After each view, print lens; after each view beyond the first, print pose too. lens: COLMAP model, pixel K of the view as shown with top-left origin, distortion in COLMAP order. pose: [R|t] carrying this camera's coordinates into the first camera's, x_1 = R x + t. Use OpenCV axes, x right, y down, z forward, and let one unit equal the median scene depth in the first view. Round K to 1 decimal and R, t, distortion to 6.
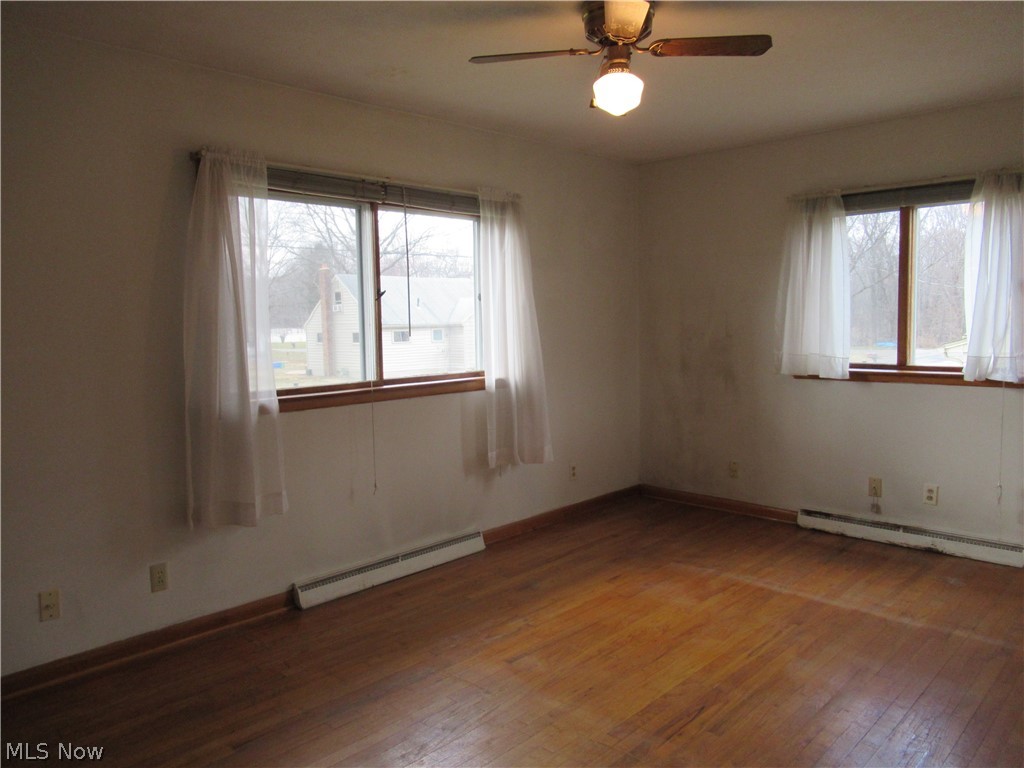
lens RADIAL K [[765.4, 0, 510.7], [0, 765.4, 381.6], [0, 0, 1]] dist [-0.006203, 0.001211]
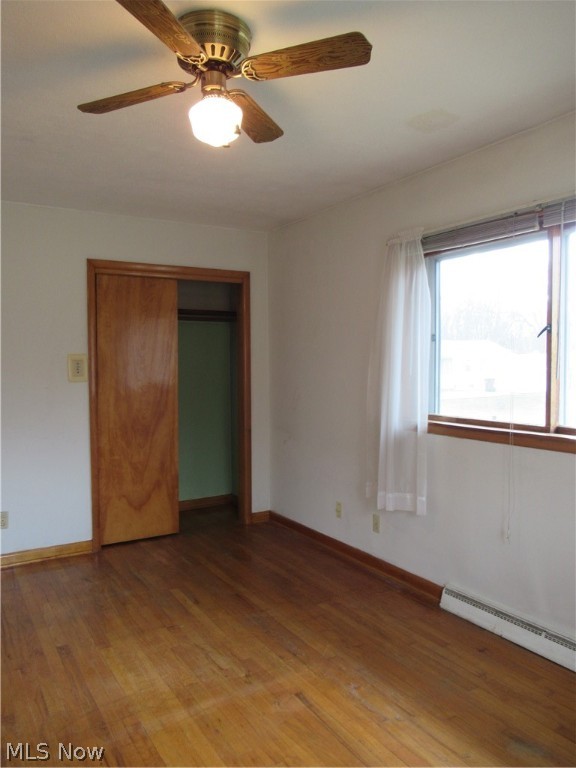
lens RADIAL K [[574.0, 0, 287.5], [0, 574.0, 383.6], [0, 0, 1]] dist [-0.006203, 0.001211]
pose [[-0.252127, 0.054869, -0.966137, 0.630534], [-0.079647, 0.993827, 0.077226, -0.090665], [0.964411, 0.096421, -0.246200, 0.997100]]
